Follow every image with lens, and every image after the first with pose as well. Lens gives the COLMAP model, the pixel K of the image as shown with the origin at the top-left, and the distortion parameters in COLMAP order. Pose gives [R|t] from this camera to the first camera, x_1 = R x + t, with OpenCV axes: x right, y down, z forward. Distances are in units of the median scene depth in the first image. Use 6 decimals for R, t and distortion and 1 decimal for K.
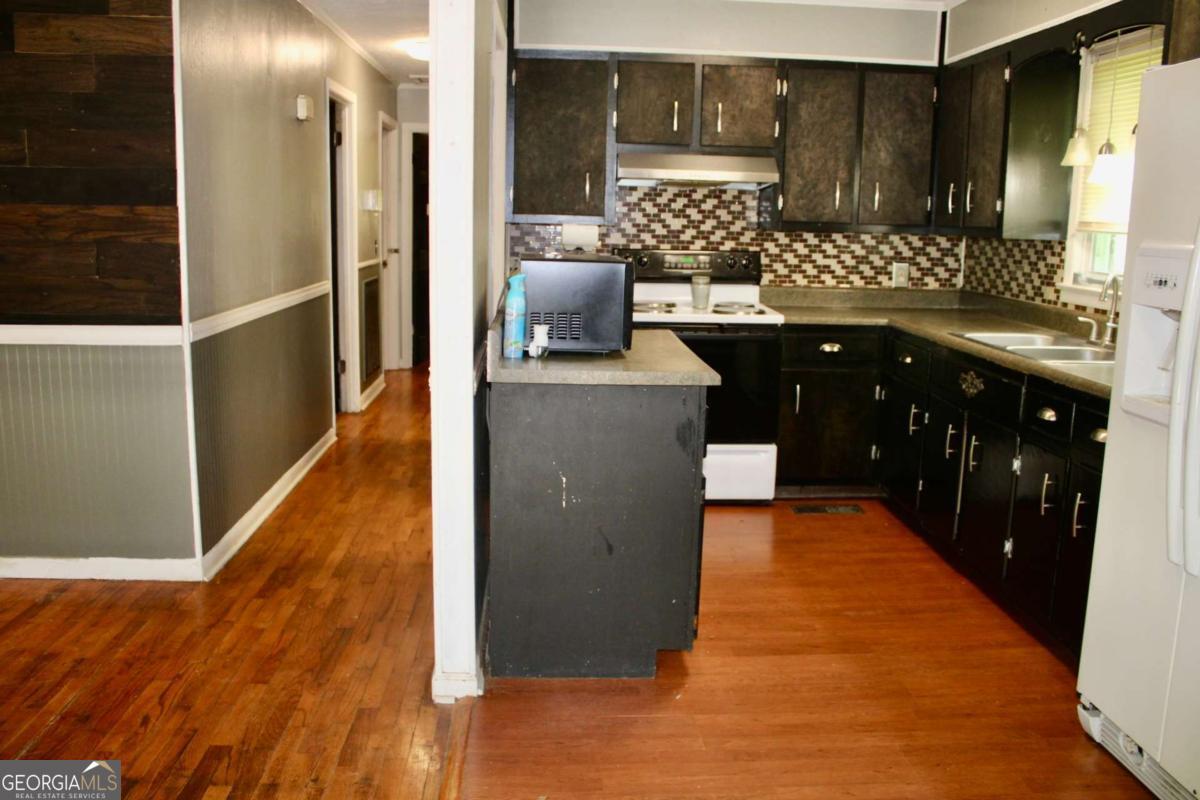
lens RADIAL K [[1004.8, 0, 604.0], [0, 1004.8, 395.9], [0, 0, 1]] dist [-0.164930, 0.146790]
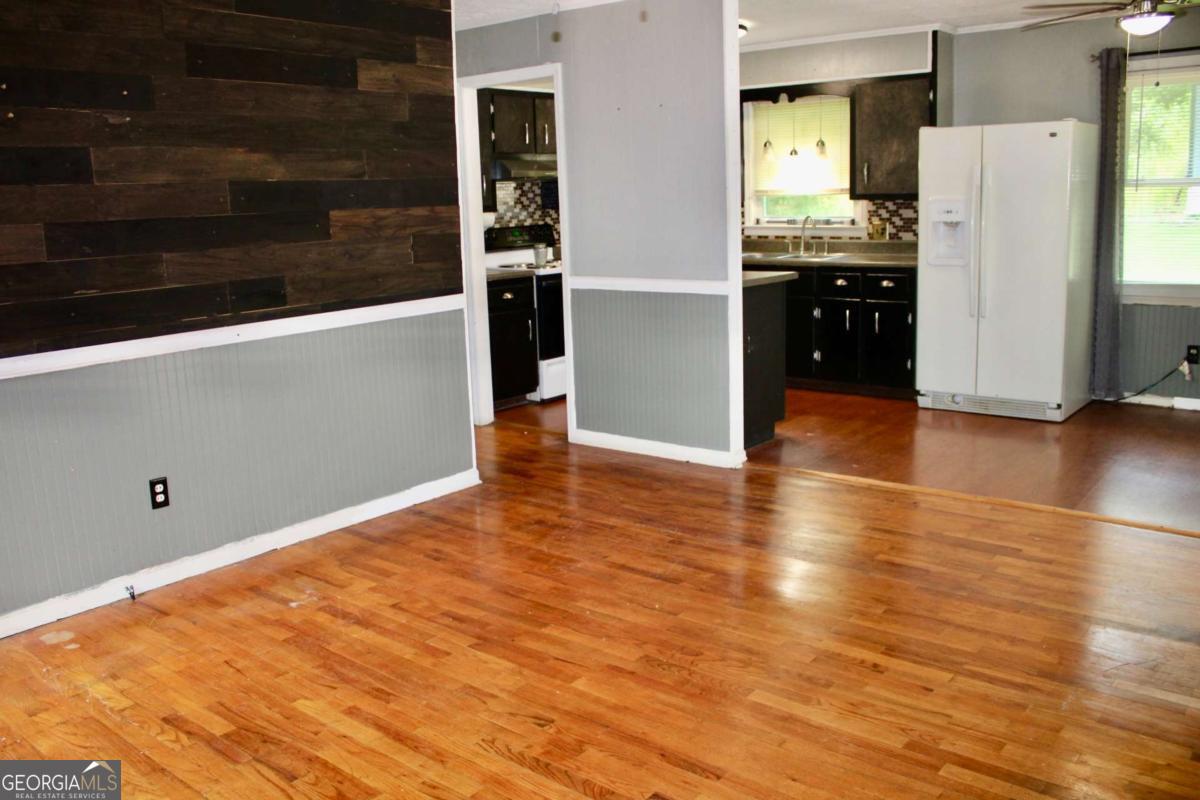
lens RADIAL K [[1004.8, 0, 604.0], [0, 1004.8, 395.9], [0, 0, 1]] dist [-0.164930, 0.146790]
pose [[0.675178, -0.187801, 0.713348, -0.946835], [0.177246, 0.980020, 0.090245, -0.016868], [-0.716044, 0.065506, 0.694975, -0.064849]]
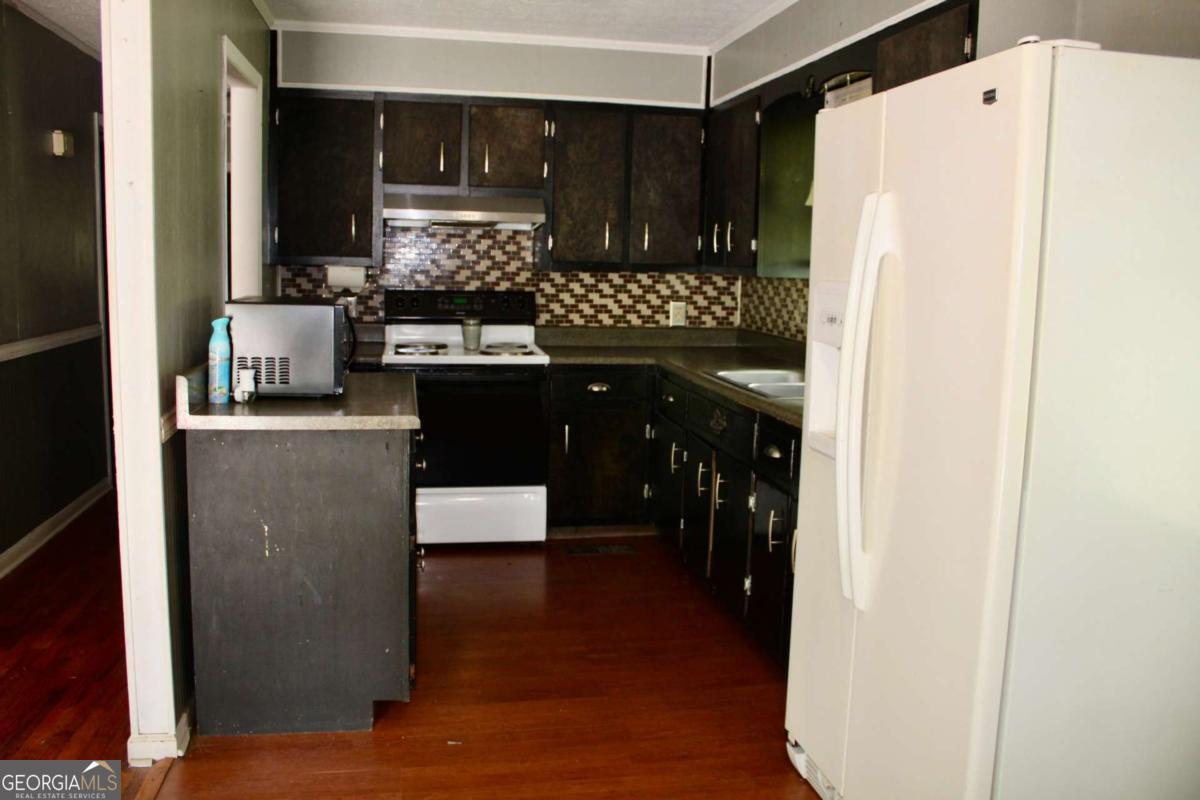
lens RADIAL K [[1004.8, 0, 604.0], [0, 1004.8, 395.9], [0, 0, 1]] dist [-0.164930, 0.146790]
pose [[0.990495, -0.013041, 0.136927, 0.092530], [0.018376, 0.999118, -0.037769, -0.001605], [-0.136314, 0.039926, 0.989861, 0.002562]]
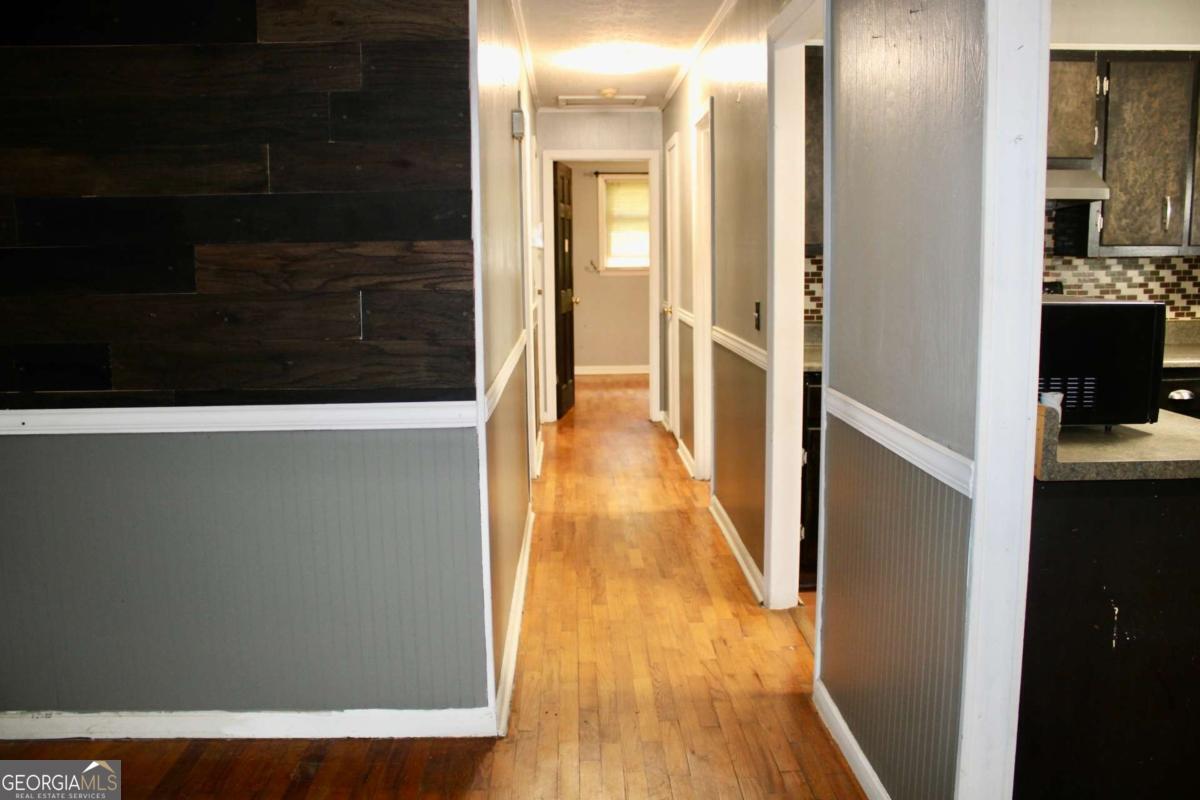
lens RADIAL K [[1004.8, 0, 604.0], [0, 1004.8, 395.9], [0, 0, 1]] dist [-0.164930, 0.146790]
pose [[0.999098, -0.031028, -0.029007, -0.225476], [0.030005, 0.998935, -0.035060, -0.032997], [0.030063, 0.034158, 0.998964, 0.176532]]
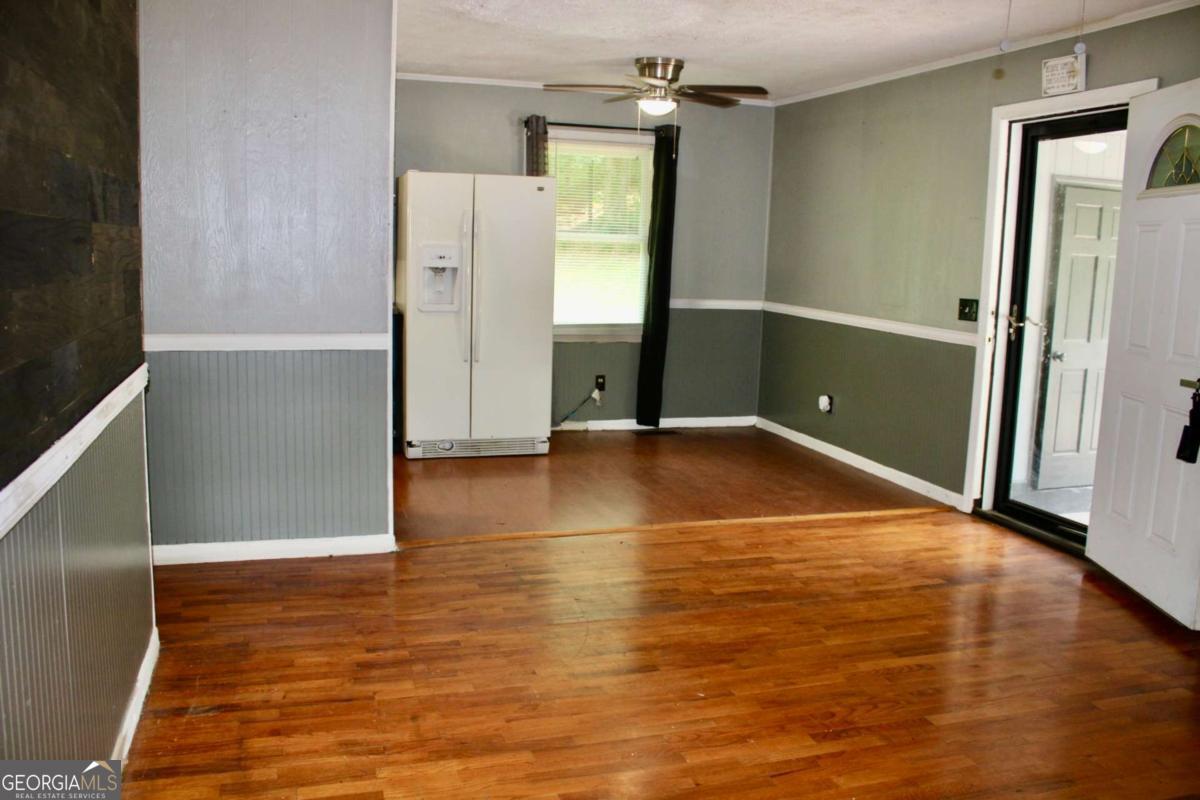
lens RADIAL K [[1004.8, 0, 604.0], [0, 1004.8, 395.9], [0, 0, 1]] dist [-0.164930, 0.146790]
pose [[-0.242996, -0.174102, 0.954275, -0.994076], [0.136055, 0.967920, 0.211236, -0.124322], [-0.960438, 0.181164, -0.211513, 0.572272]]
